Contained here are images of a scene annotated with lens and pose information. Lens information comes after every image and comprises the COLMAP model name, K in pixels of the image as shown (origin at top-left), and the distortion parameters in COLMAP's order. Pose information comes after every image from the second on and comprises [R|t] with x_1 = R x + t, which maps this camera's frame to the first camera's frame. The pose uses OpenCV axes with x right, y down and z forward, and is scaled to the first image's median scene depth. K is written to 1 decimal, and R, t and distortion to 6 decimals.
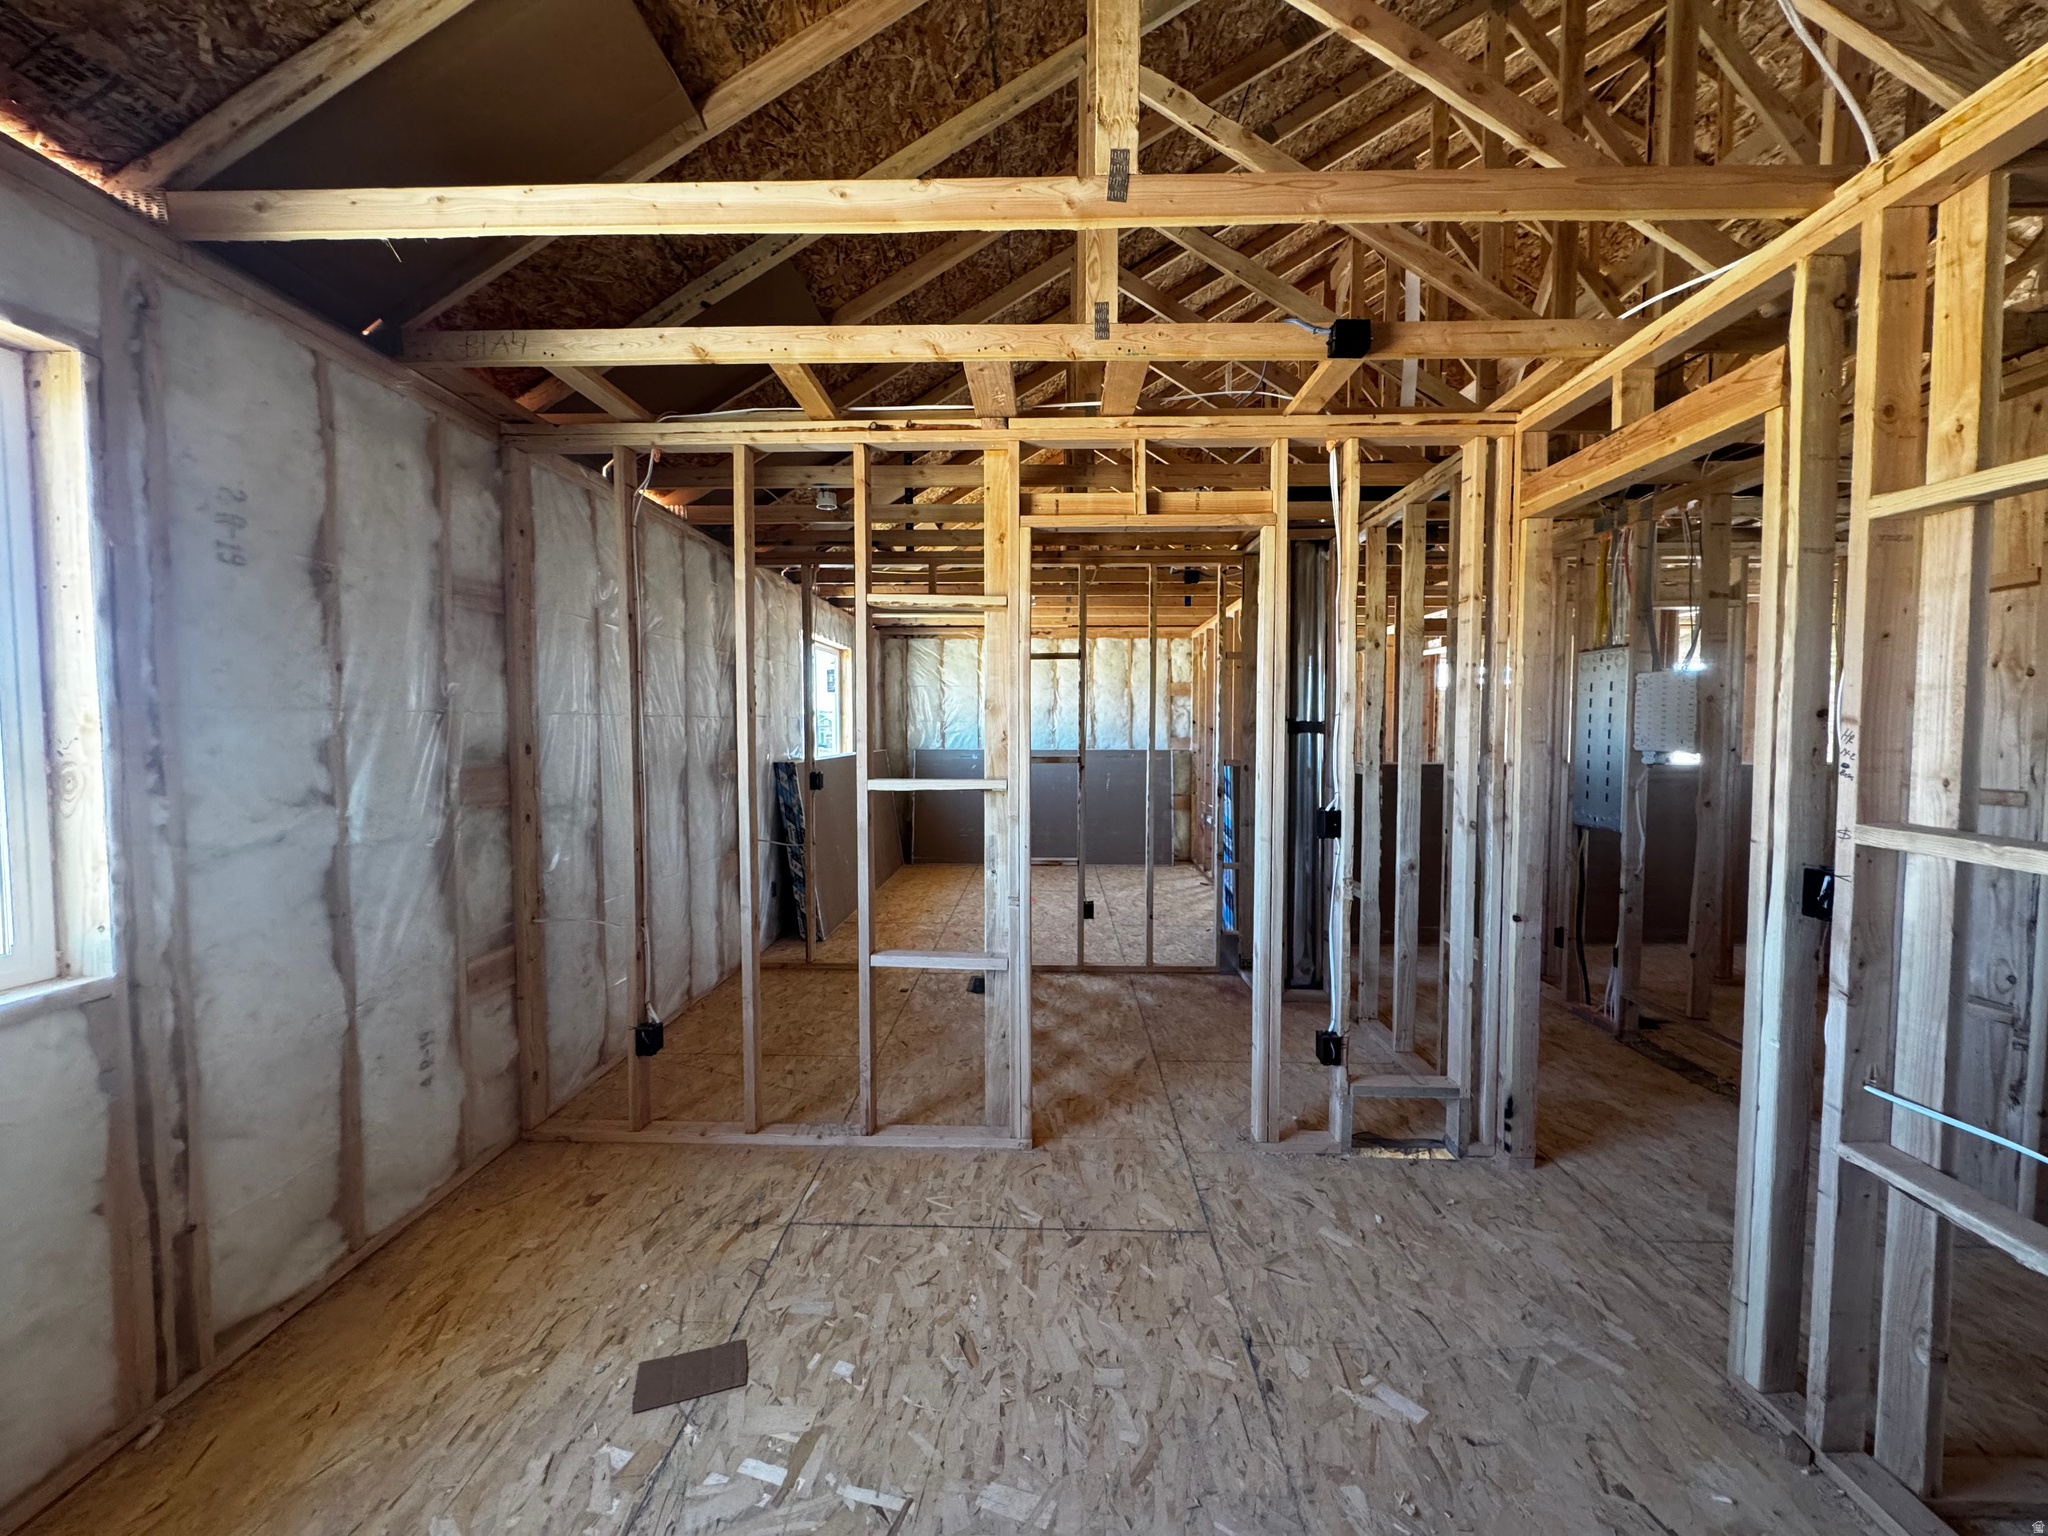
lens RADIAL K [[822.0, 0, 1025.6], [0, 822.0, 765.8], [0, 0, 1]] dist [-0.000077, -0.000447]
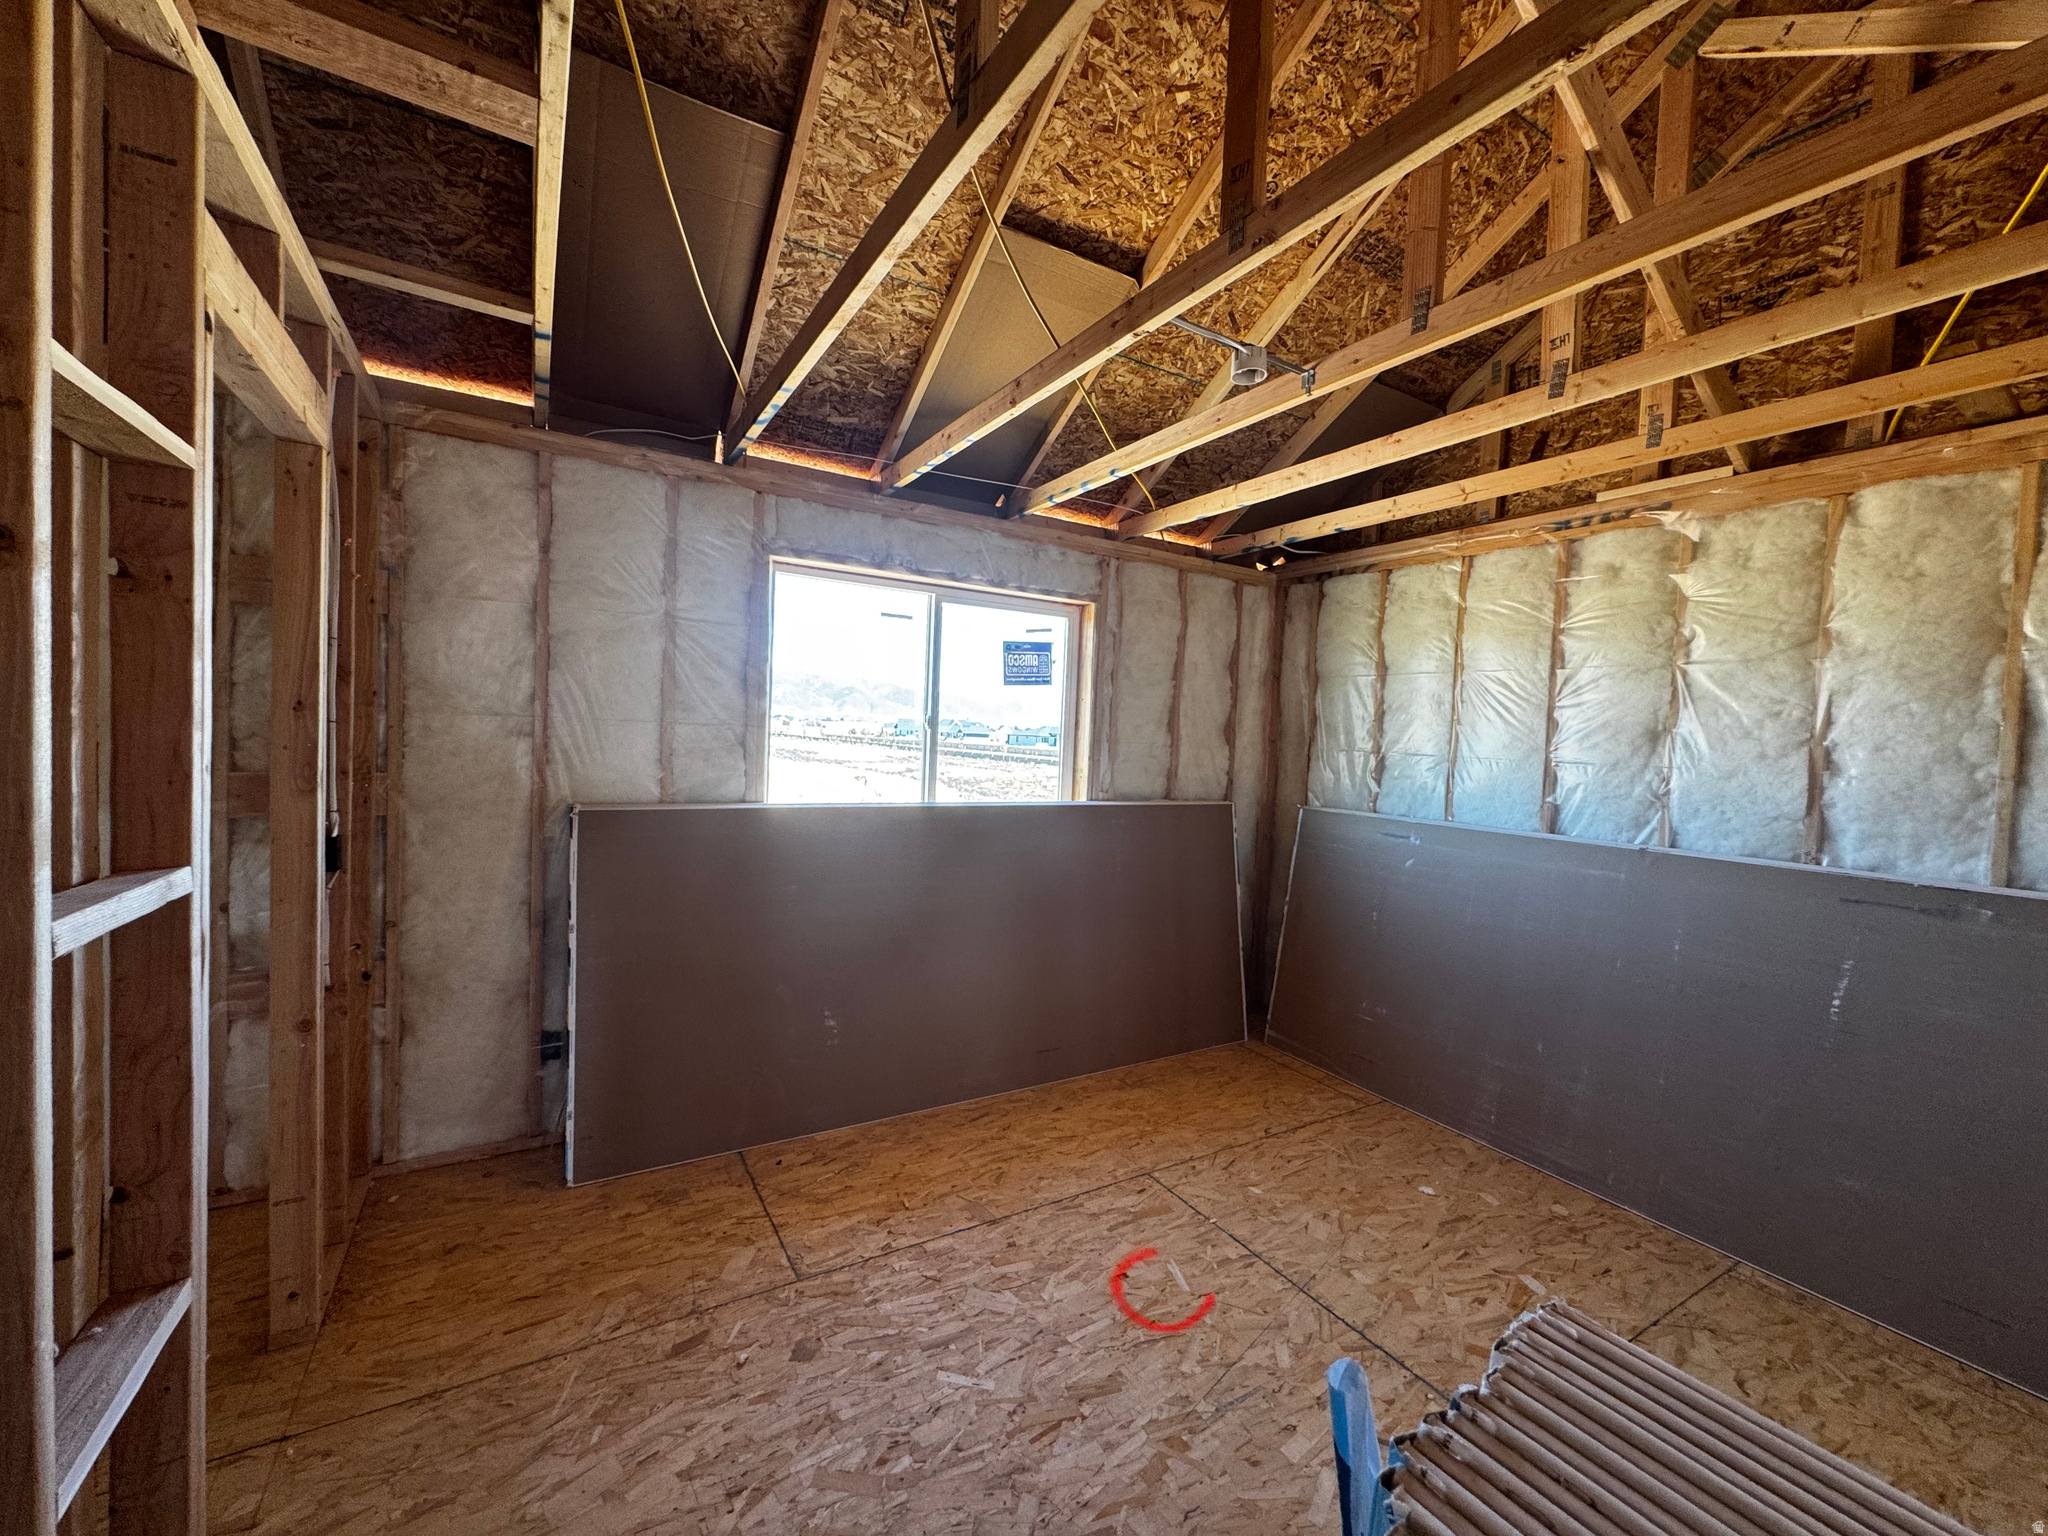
lens RADIAL K [[822.0, 0, 1024.3], [0, 822.0, 768.8], [0, 0, 1]] dist [-0.000077, -0.000447]
pose [[0.539502, 0.058595, -0.839943, 0.177597], [-0.085538, 0.996229, 0.014556, -0.035130], [0.837628, 0.063994, 0.542480, 0.592892]]
